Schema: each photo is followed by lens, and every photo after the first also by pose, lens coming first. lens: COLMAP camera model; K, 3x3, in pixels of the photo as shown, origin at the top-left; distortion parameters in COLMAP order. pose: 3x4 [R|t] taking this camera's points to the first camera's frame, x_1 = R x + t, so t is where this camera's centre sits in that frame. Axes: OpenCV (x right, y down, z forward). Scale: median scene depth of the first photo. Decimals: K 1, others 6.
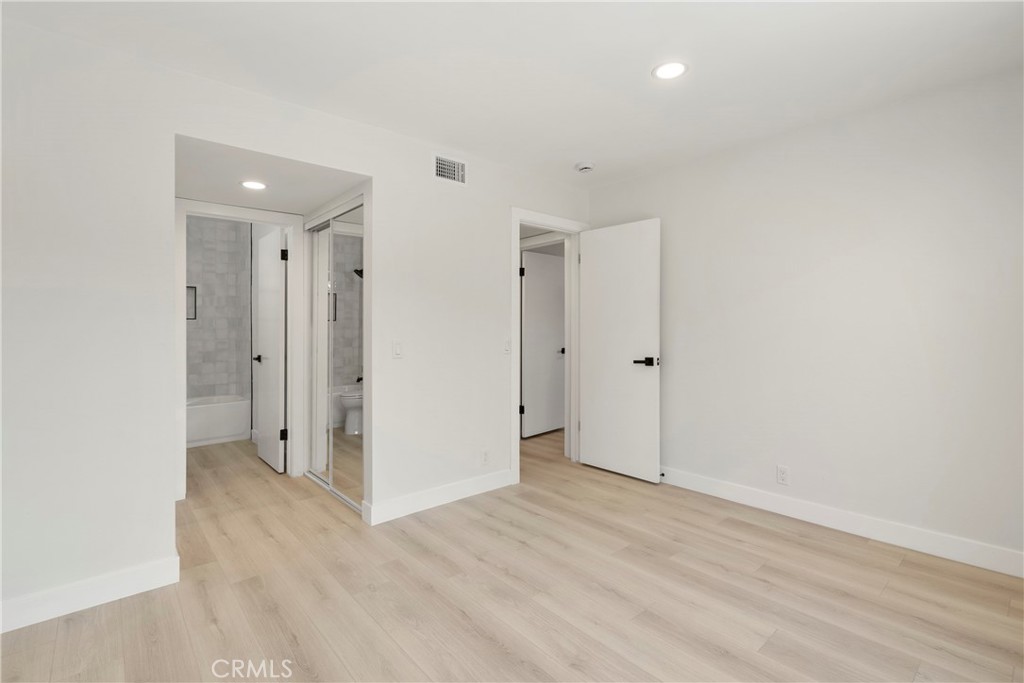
lens RADIAL K [[468.3, 0, 509.4], [0, 468.3, 326.0], [0, 0, 1]] dist [-0.005626, -0.000207]
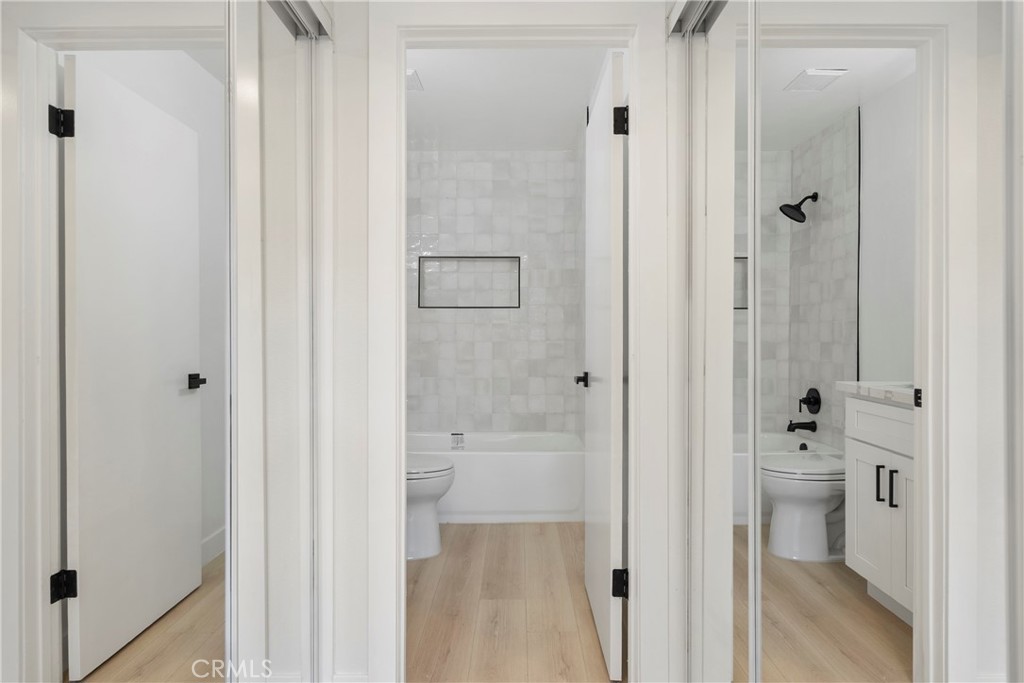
lens RADIAL K [[548.4, 0, 509.9], [0, 548.4, 331.8], [0, 0, 1]] dist [0.000519, 0.000103]
pose [[0.736487, -0.001279, -0.676451, -0.175773], [0.003134, 0.999994, 0.001522, 0.016394], [0.676445, -0.003241, 0.736486, 0.438073]]
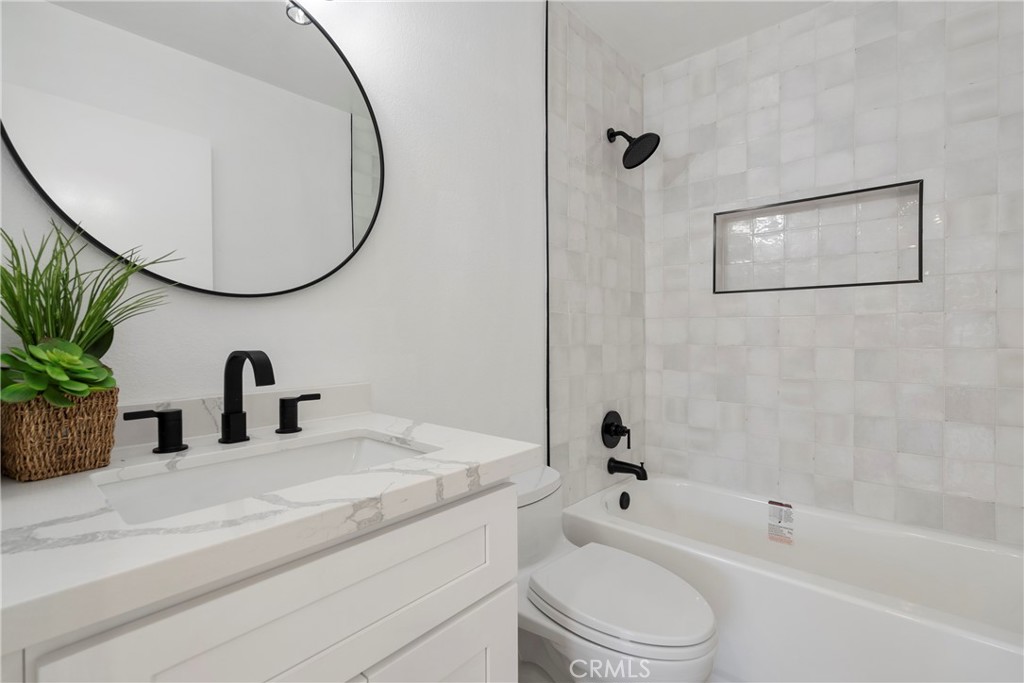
lens RADIAL K [[468.3, 0, 507.1], [0, 468.3, 336.9], [0, 0, 1]] dist [-0.005626, -0.000207]
pose [[0.115655, 0.006217, -0.993270, -0.385021], [0.005584, 0.999961, 0.006909, 0.018828], [0.993274, -0.006345, 0.115616, 0.675793]]
